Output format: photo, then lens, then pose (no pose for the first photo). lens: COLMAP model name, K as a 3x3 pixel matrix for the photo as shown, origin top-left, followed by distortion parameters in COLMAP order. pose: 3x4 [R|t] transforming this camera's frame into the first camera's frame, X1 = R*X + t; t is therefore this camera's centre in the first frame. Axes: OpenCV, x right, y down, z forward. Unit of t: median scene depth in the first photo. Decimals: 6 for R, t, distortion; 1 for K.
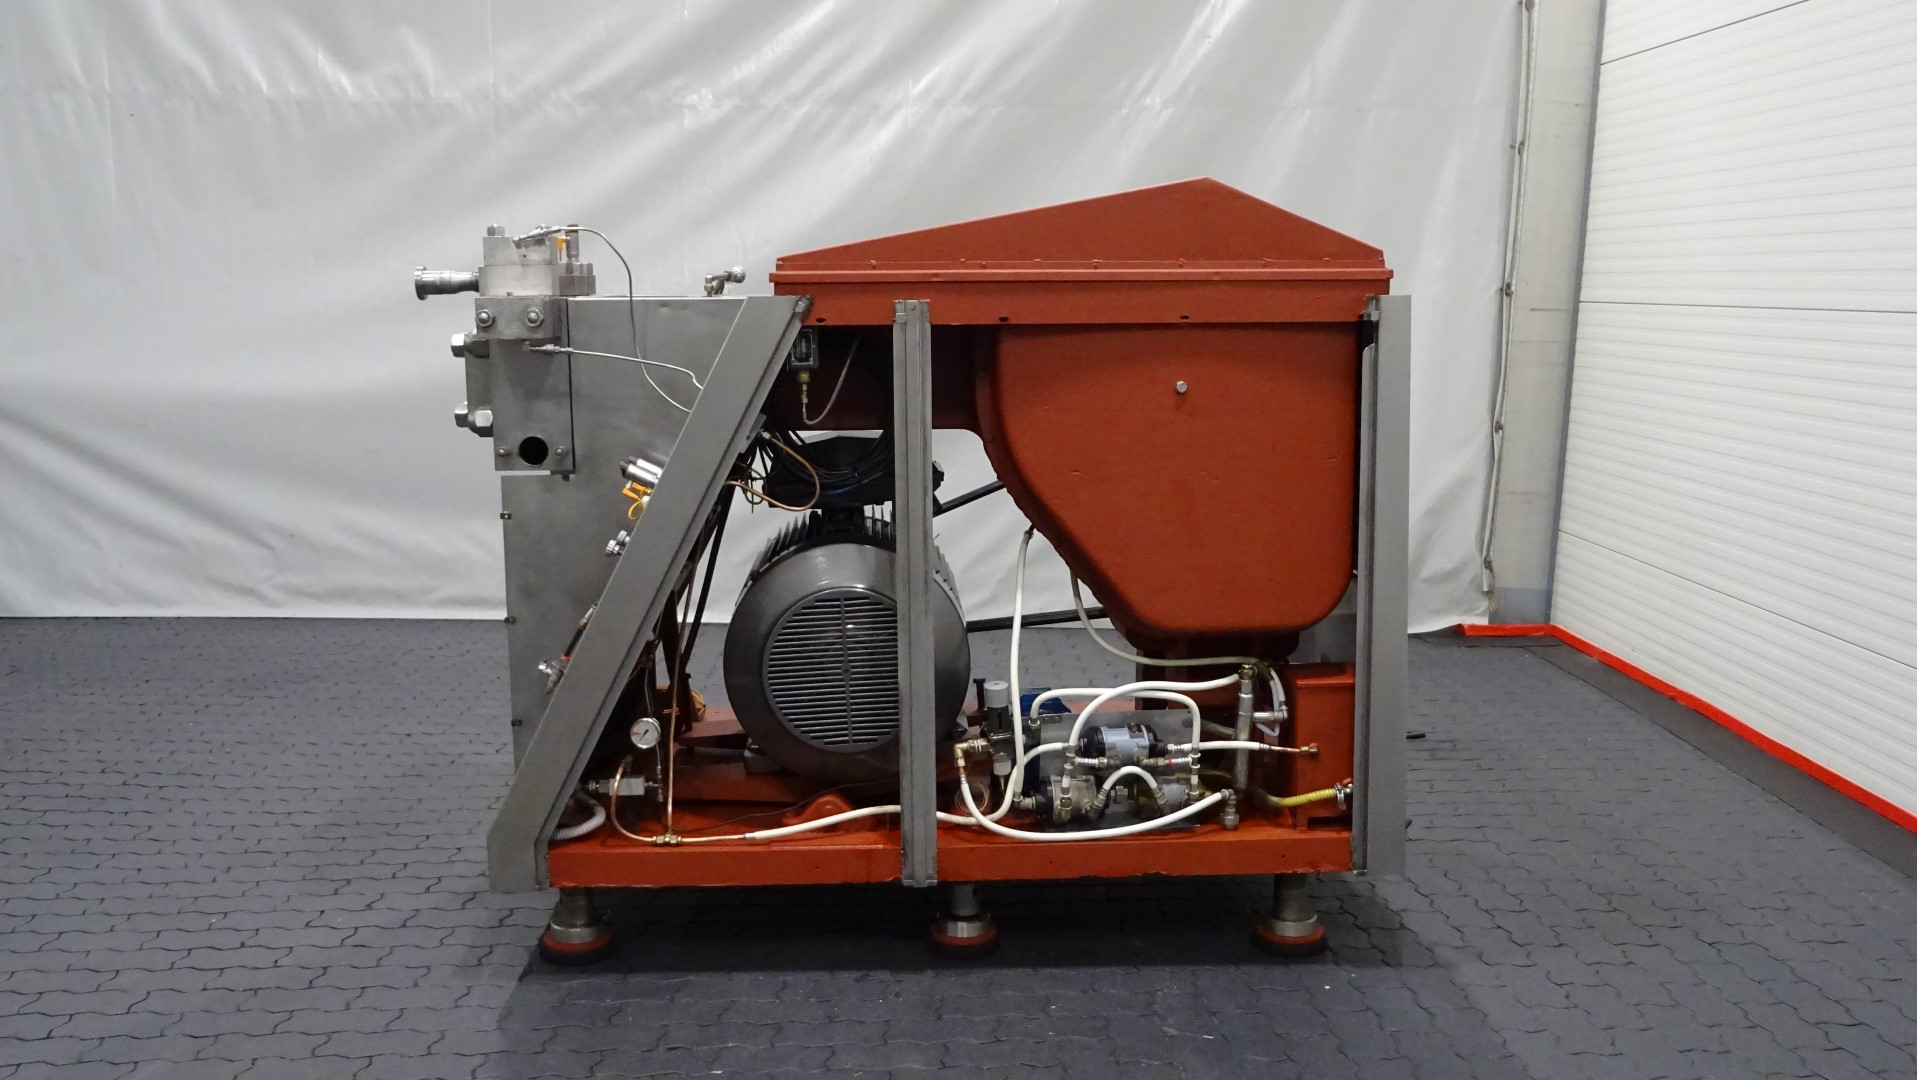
lens RADIAL K [[1712.5, 0, 957.7], [0, 1712.5, 539.7], [0, 0, 1]] dist [-0.014231, -0.000471]
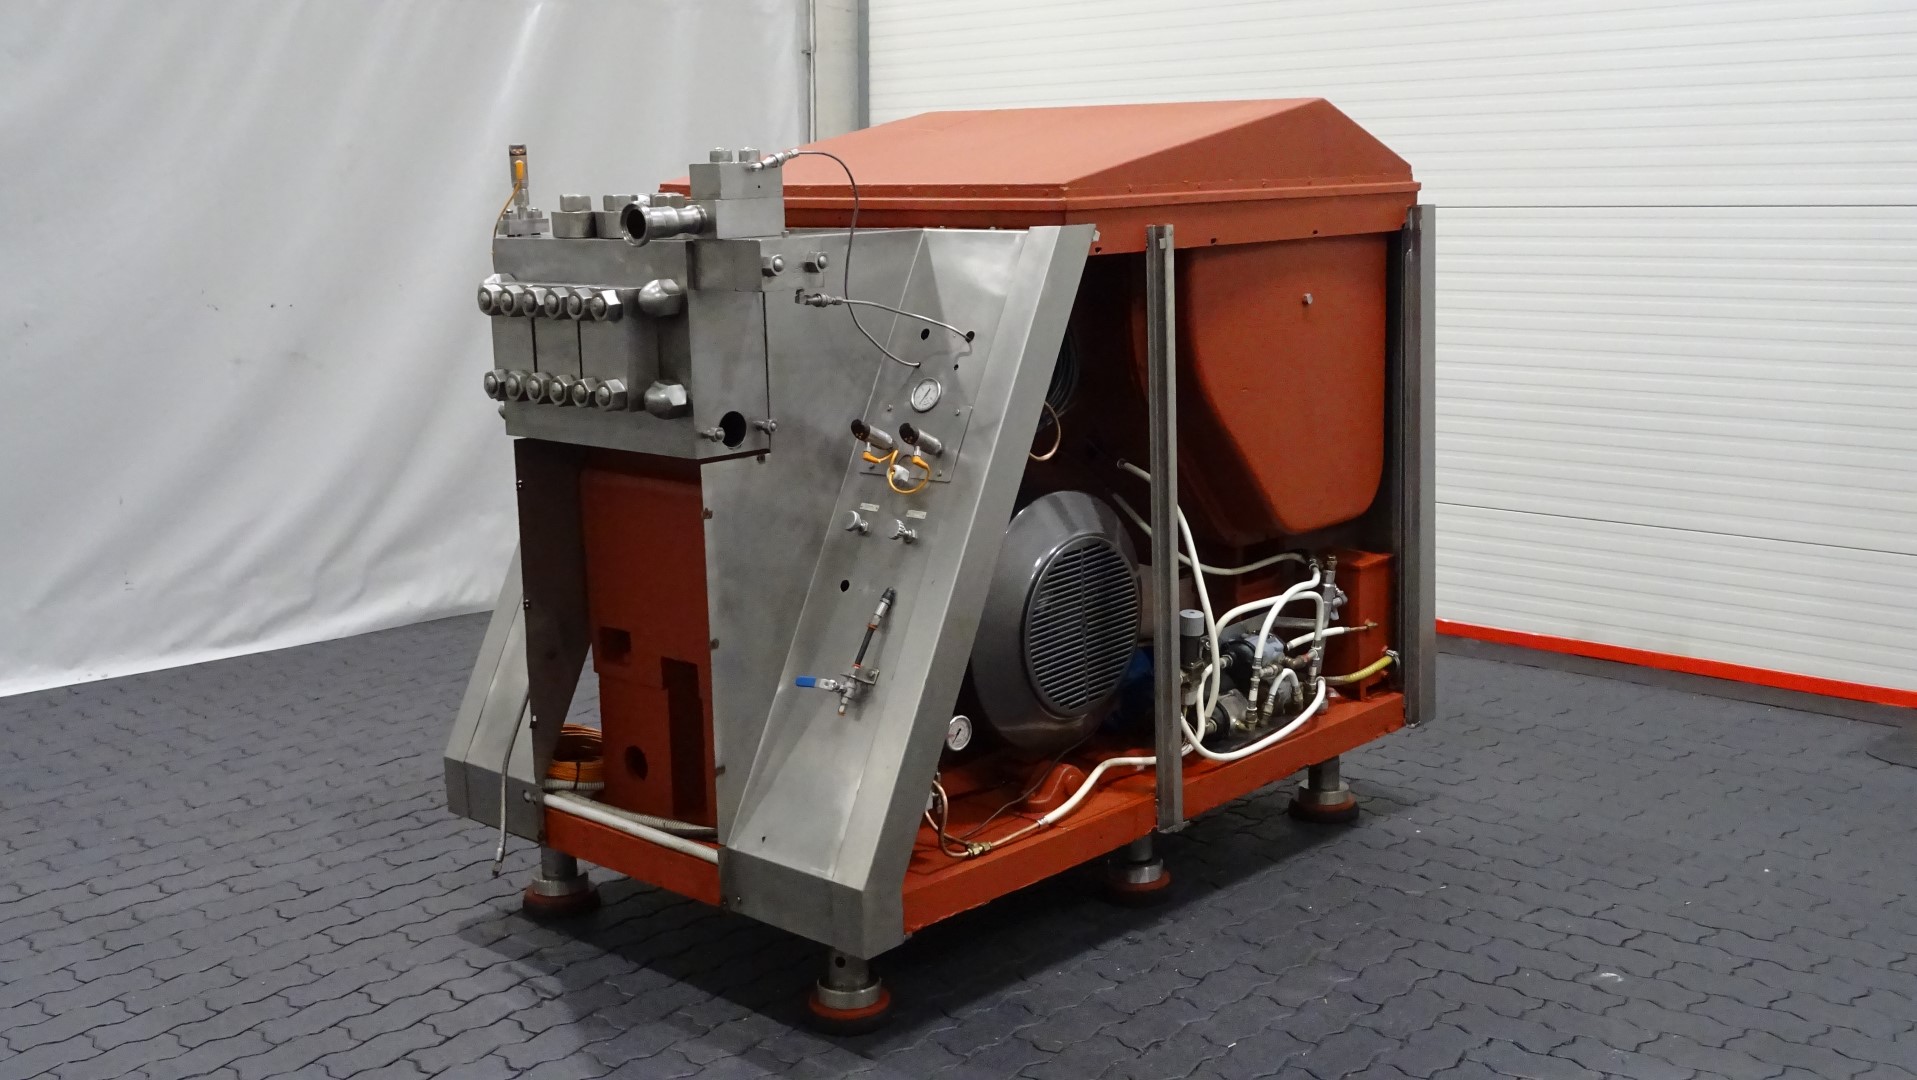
lens RADIAL K [[2007.9, 0, 959.6], [0, 2007.9, 539.9], [0, 0, 1]] dist [0.011452, 0.000000]
pose [[0.718856, -0.140864, 0.680737, -0.884302], [0.125922, 0.989441, 0.071769, -0.058739], [-0.683659, 0.034128, 0.729004, 0.255533]]
